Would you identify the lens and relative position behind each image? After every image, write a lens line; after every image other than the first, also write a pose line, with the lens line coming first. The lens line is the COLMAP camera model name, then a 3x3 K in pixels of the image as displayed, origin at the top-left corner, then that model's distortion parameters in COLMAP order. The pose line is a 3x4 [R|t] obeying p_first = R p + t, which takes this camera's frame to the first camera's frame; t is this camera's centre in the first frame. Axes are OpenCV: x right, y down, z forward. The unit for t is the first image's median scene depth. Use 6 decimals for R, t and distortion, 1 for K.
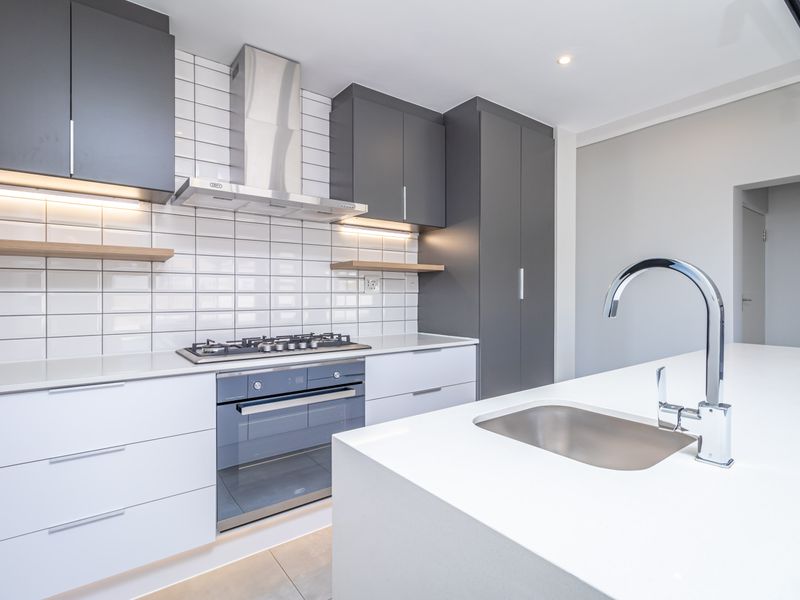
lens RADIAL K [[409.6, 0, 401.4], [0, 409.6, 296.7], [0, 0, 1]] dist [-0.003095, 0.001215]
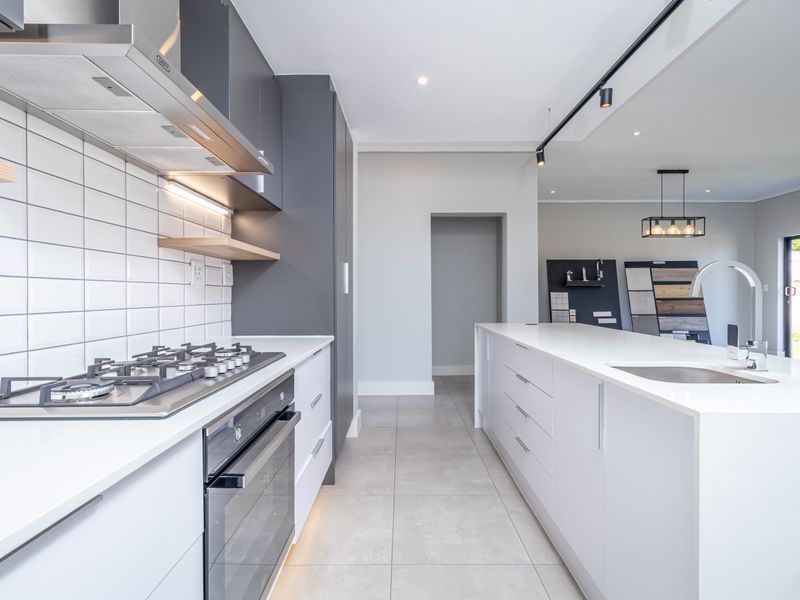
lens RADIAL K [[409.6, 0, 401.4], [0, 409.6, 296.7], [0, 0, 1]] dist [-0.003095, 0.001215]
pose [[0.602051, -0.003509, 0.798450, -0.471300], [0.002463, 0.999994, 0.002537, 0.011873], [-0.798454, 0.000439, 0.602056, 0.316487]]
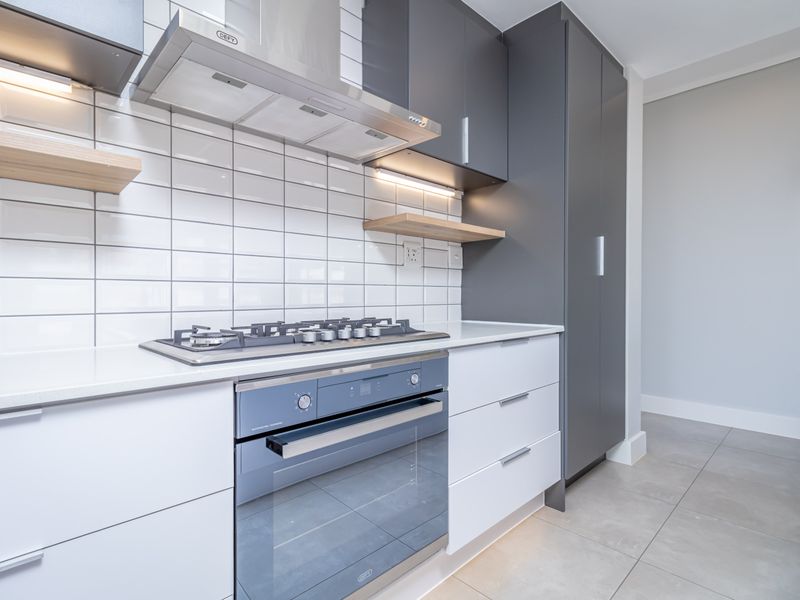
lens RADIAL K [[409.6, 0, 401.4], [0, 409.6, 296.7], [0, 0, 1]] dist [-0.003095, 0.001215]
pose [[0.992455, 0.001474, 0.122604, -0.200107], [-0.001718, 0.999997, 0.001883, 0.049549], [-0.122600, -0.002079, 0.992454, 0.297235]]
